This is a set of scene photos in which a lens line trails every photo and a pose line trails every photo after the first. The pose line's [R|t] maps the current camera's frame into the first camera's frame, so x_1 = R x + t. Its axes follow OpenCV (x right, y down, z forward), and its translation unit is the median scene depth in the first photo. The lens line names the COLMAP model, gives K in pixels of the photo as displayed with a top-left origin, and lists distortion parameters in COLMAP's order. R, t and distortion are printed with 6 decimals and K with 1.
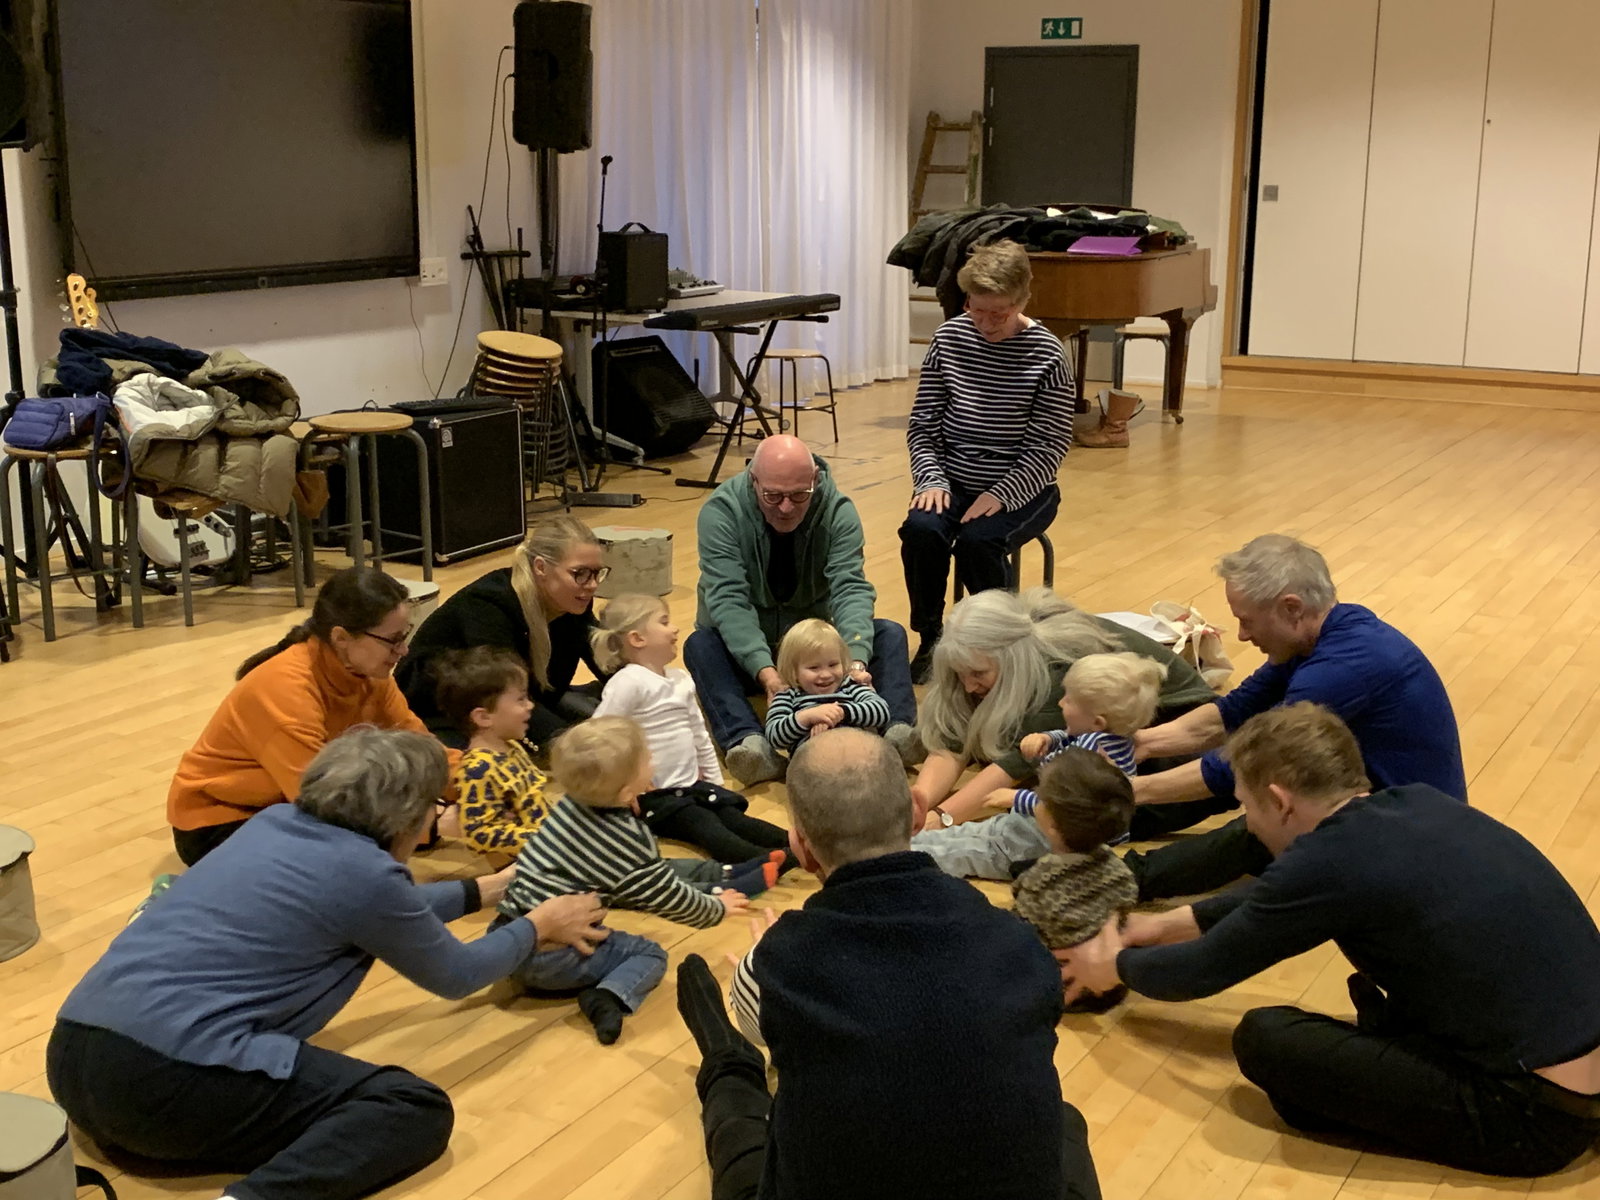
lens RADIAL K [[2024.6, 0, 800.0], [0, 2024.6, 600.0], [0, 0, 1]] dist [0.097471, -0.019626]
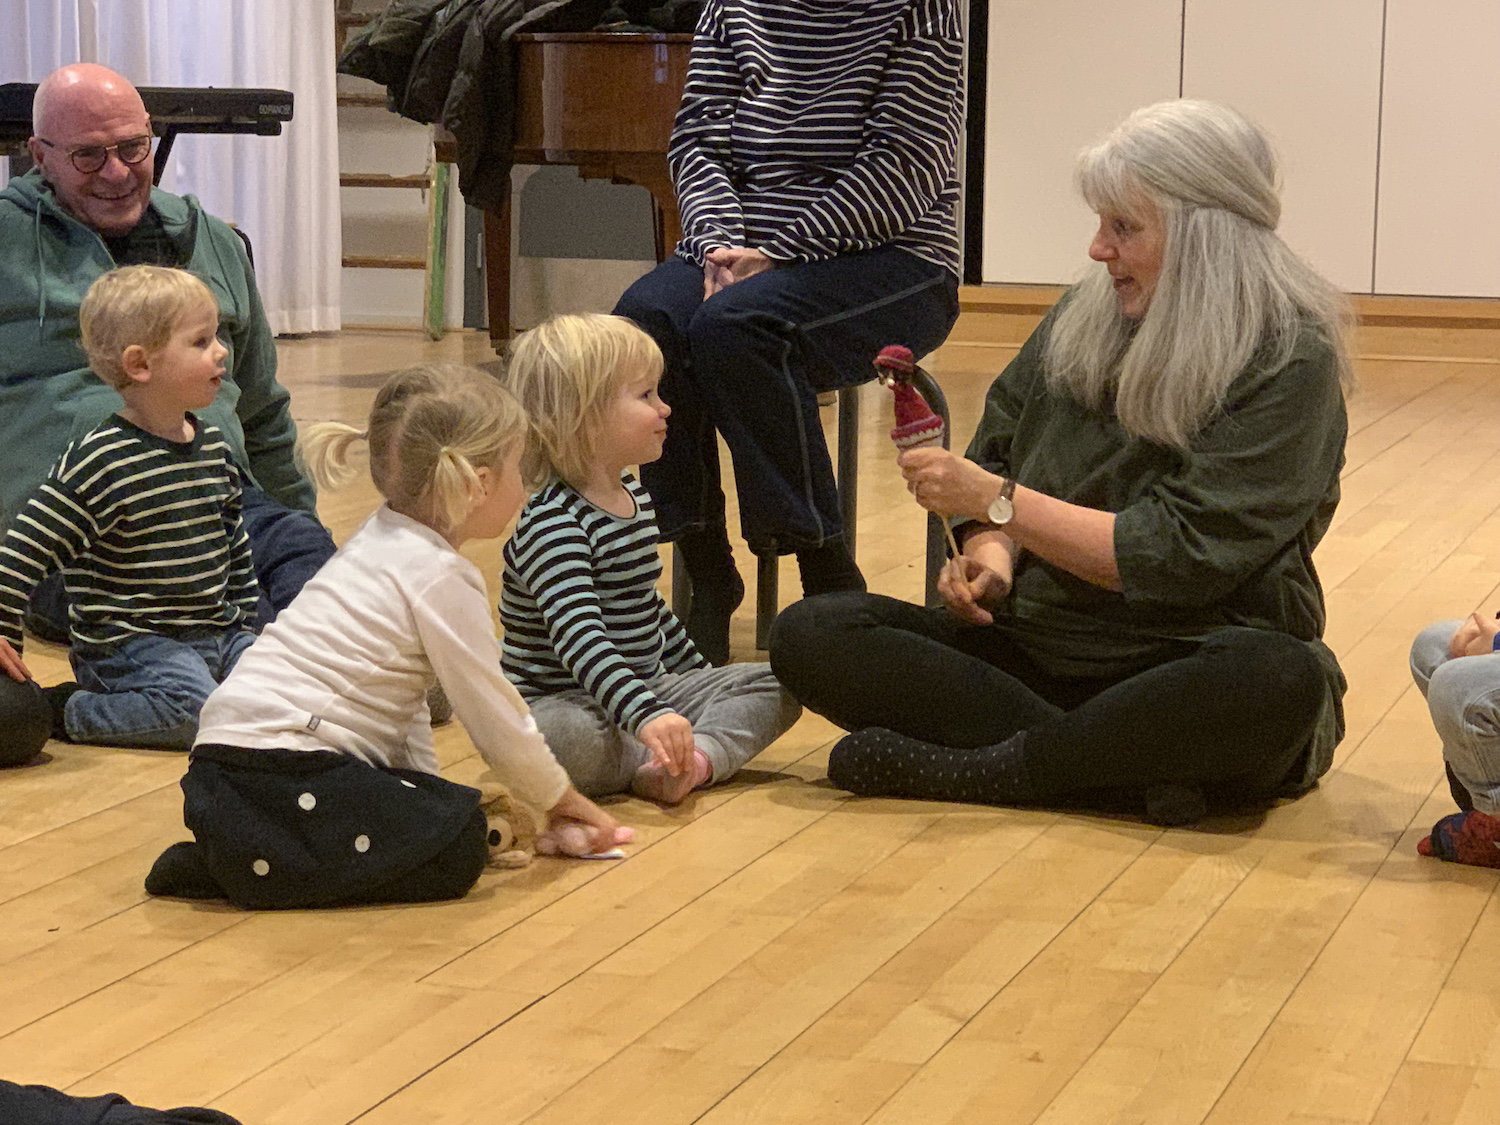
lens RADIAL K [[3866.1, 0, 750.0], [0, 3866.1, 562.5], [0, 0, 1]] dist [-0.703661, 13.563212]
pose [[0.974269, -0.017664, 0.224695, -0.084842], [0.041244, 0.994063, -0.100687, 0.065466], [-0.221582, 0.107364, 0.969213, 0.067120]]
